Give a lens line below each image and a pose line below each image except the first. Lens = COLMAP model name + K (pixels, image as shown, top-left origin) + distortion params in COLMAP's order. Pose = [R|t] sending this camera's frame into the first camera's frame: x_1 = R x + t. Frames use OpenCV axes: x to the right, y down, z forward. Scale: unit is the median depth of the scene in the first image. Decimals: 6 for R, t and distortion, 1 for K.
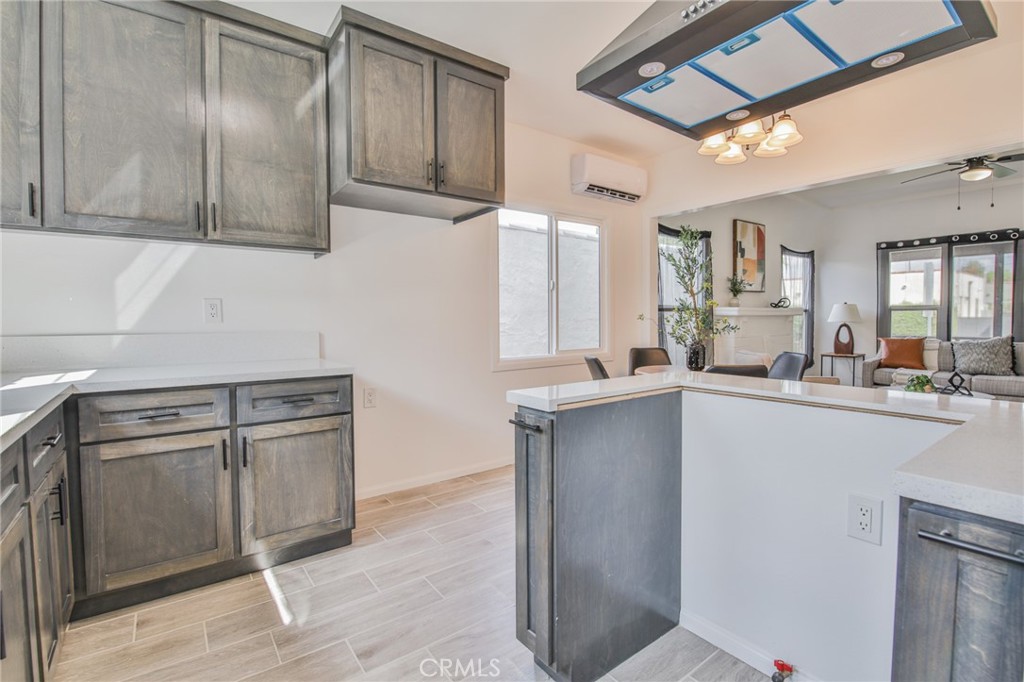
lens RADIAL K [[464.9, 0, 512.2], [0, 464.9, 339.1], [0, 0, 1]] dist [-0.006211, -0.000821]
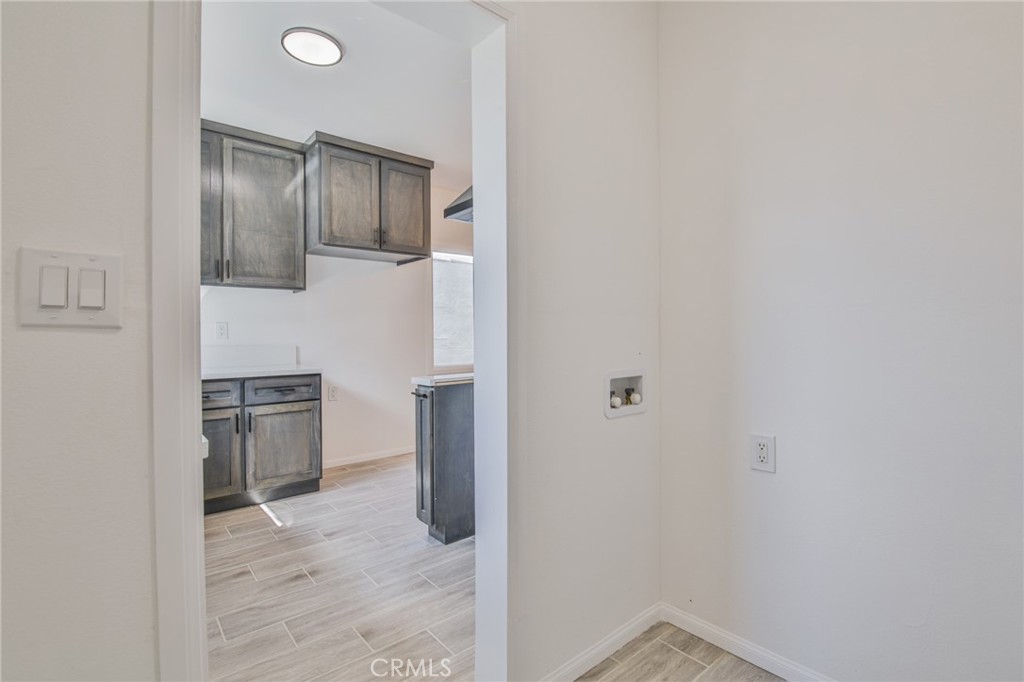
lens RADIAL K [[464.9, 0, 511.5], [0, 464.9, 338.3], [0, 0, 1]] dist [-0.006211, -0.000821]
pose [[0.997656, -0.002844, 0.068368, 0.163893], [0.005112, 0.999442, -0.033013, 0.015425], [-0.068236, 0.033285, 0.997114, -0.530891]]
